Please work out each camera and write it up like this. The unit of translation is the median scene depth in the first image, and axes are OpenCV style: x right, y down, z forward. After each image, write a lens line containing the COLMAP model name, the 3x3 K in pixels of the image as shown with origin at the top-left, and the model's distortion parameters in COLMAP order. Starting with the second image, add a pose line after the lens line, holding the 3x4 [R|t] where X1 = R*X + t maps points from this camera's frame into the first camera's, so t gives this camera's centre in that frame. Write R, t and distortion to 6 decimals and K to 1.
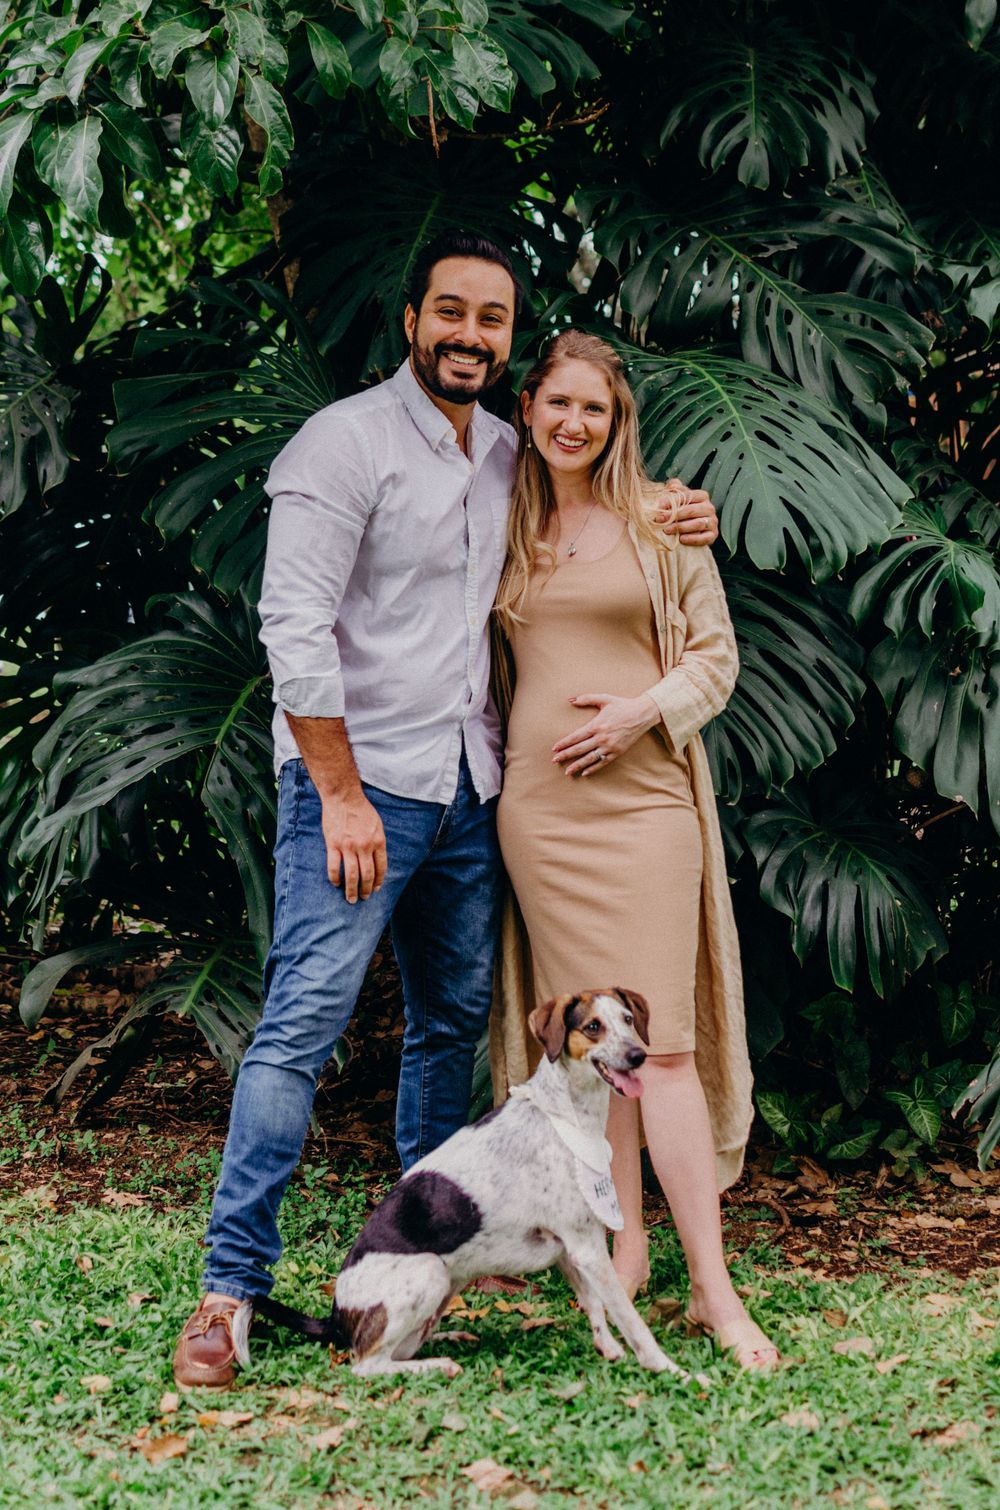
lens RADIAL K [[2257.0, 0, 493.2], [0, 2257.0, 776.6], [0, 0, 1]] dist [0.016042, 0.042511]
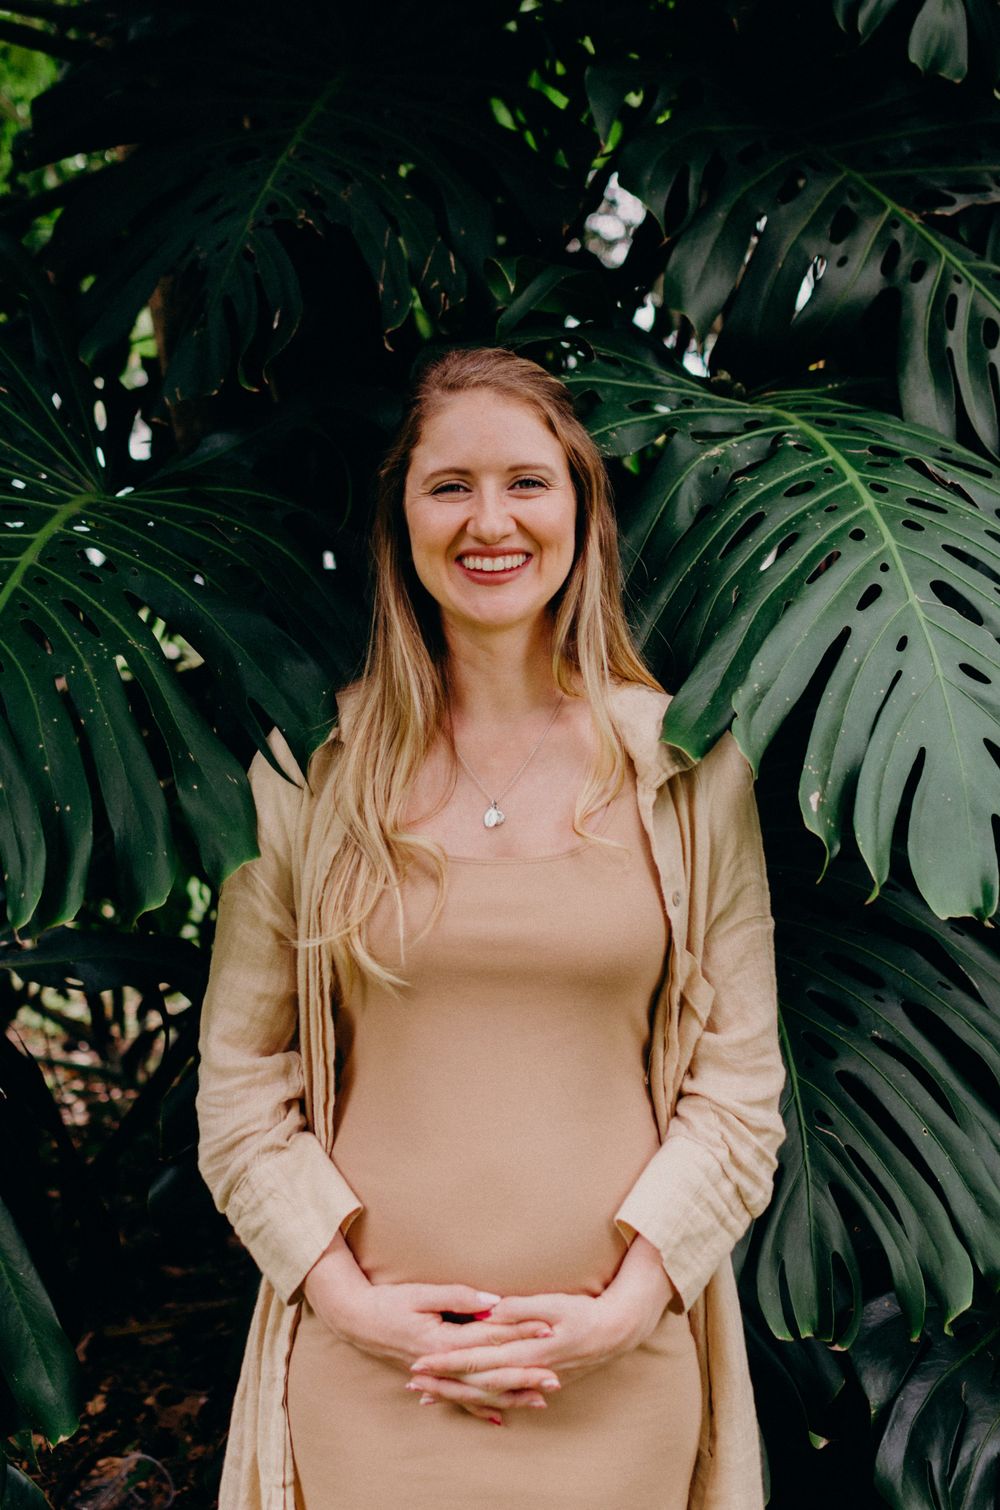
lens RADIAL K [[2124.1, 0, 480.0], [0, 2124.1, 799.1], [0, 0, 1]] dist [0.009146, -0.070391]
pose [[0.997927, 0.052505, -0.037213, 0.038453], [-0.051110, 0.997989, 0.037491, -0.110713], [0.039107, -0.035512, 0.998604, 0.513180]]
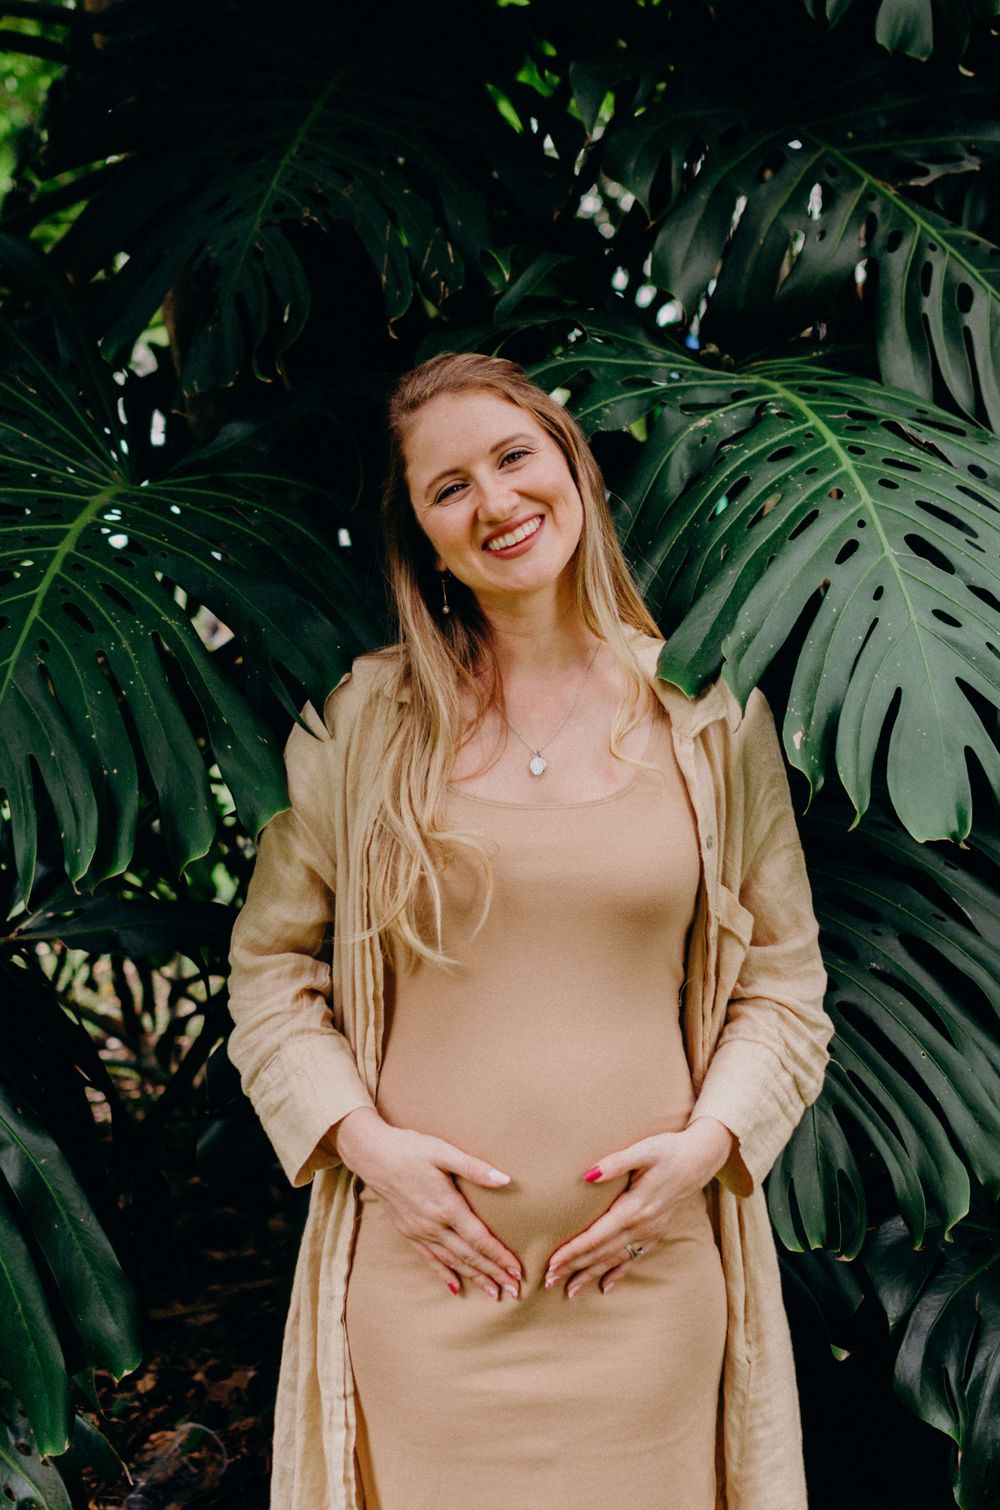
lens RADIAL K [[2257.0, 0, 493.2], [0, 2257.0, 776.6], [0, 0, 1]] dist [0.016042, 0.042511]
pose [[0.998880, 0.013360, -0.045391, 0.044283], [-0.011929, 0.999428, 0.031648, -0.105477], [0.045788, -0.031072, 0.998468, 0.454449]]
